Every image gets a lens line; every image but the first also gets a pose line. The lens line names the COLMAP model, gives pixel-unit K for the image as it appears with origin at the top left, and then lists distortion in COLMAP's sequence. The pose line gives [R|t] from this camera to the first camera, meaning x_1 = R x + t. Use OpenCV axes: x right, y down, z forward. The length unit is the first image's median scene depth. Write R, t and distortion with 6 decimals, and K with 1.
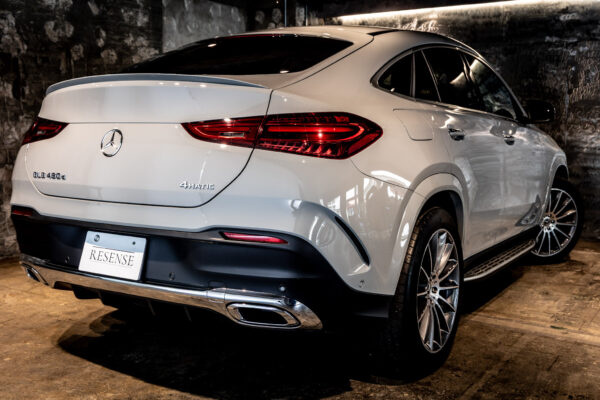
lens RADIAL K [[733.8, 0, 334.2], [0, 733.8, 217.1], [0, 0, 1]] dist [0.021701, 0.000000]
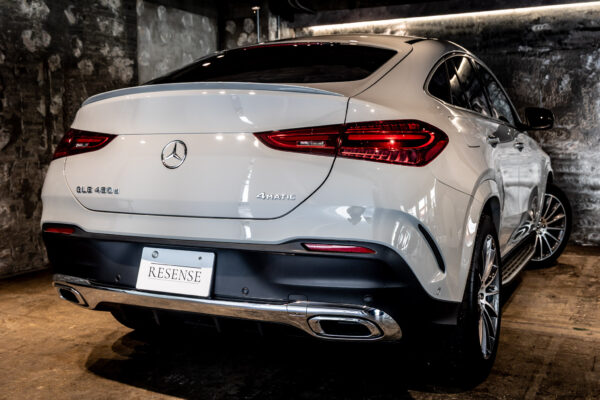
lens RADIAL K [[740.4, 0, 331.2], [0, 740.4, 215.2], [0, 0, 1]] dist [0.029323, 0.000000]
pose [[0.993375, -0.026509, 0.111815, -0.147724], [0.028754, 0.999415, -0.018518, 0.001560], [-0.111258, 0.021611, 0.993557, 0.011987]]
